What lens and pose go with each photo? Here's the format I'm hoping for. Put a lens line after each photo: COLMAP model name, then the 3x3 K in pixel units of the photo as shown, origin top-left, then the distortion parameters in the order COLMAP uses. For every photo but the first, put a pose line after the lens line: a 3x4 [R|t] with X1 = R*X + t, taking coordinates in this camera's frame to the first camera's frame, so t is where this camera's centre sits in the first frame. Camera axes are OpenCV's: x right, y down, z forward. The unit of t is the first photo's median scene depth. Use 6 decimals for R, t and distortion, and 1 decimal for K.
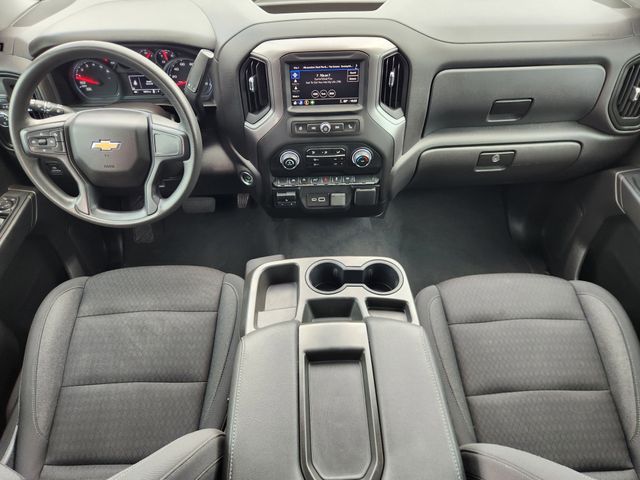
lens RADIAL K [[446.5, 0, 320.0], [0, 446.5, 240.0], [0, 0, 1]] dist [0.061433, -0.059254]
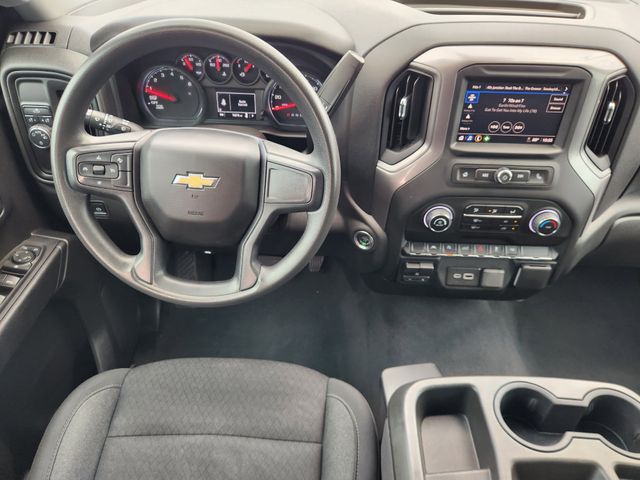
lens RADIAL K [[446.5, 0, 320.0], [0, 446.5, 240.0], [0, 0, 1]] dist [0.061433, -0.059254]
pose [[0.997758, 0.065094, -0.015577, -0.247379], [-0.066484, 0.990747, -0.118324, -0.054626], [0.007731, 0.119094, 0.992853, 0.330430]]
